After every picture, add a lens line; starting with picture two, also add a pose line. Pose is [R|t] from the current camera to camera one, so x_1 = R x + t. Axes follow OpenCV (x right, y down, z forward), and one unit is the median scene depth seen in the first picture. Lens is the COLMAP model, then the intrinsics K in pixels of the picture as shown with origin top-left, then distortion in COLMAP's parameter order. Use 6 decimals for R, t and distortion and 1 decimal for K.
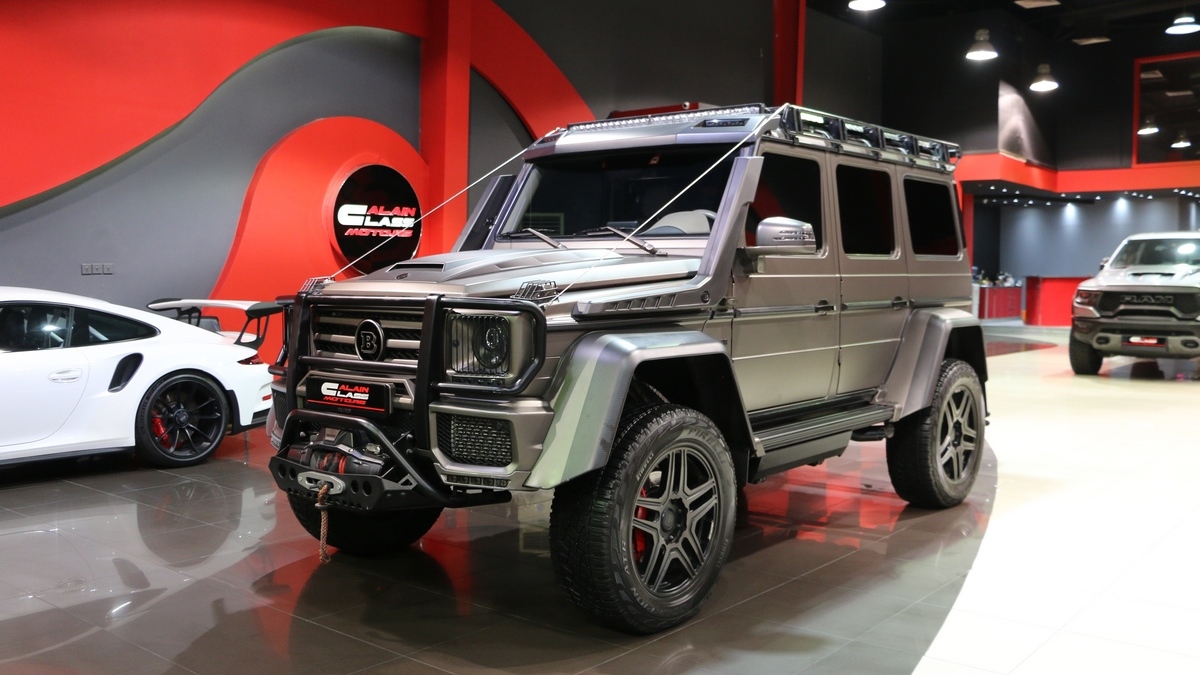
lens RADIAL K [[1081.4, 0, 600.0], [0, 1081.4, 337.5], [0, 0, 1]] dist [-0.146199, 0.175301]
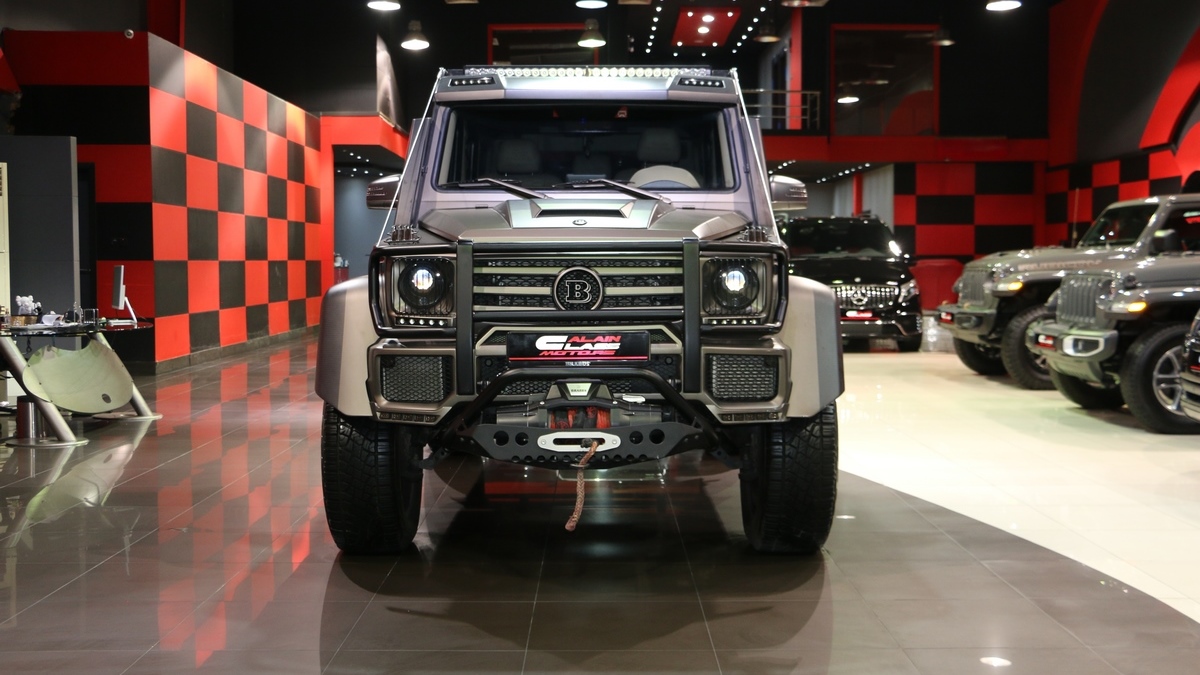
lens RADIAL K [[1307.1, 0, 600.0], [0, 1307.1, 337.5], [0, 0, 1]] dist [0.024189, 0.013151]
pose [[0.758988, -0.044704, 0.649568, -0.955709], [0.044810, 0.998861, 0.016384, 0.027156], [-0.649561, 0.016672, 0.760127, 0.121708]]
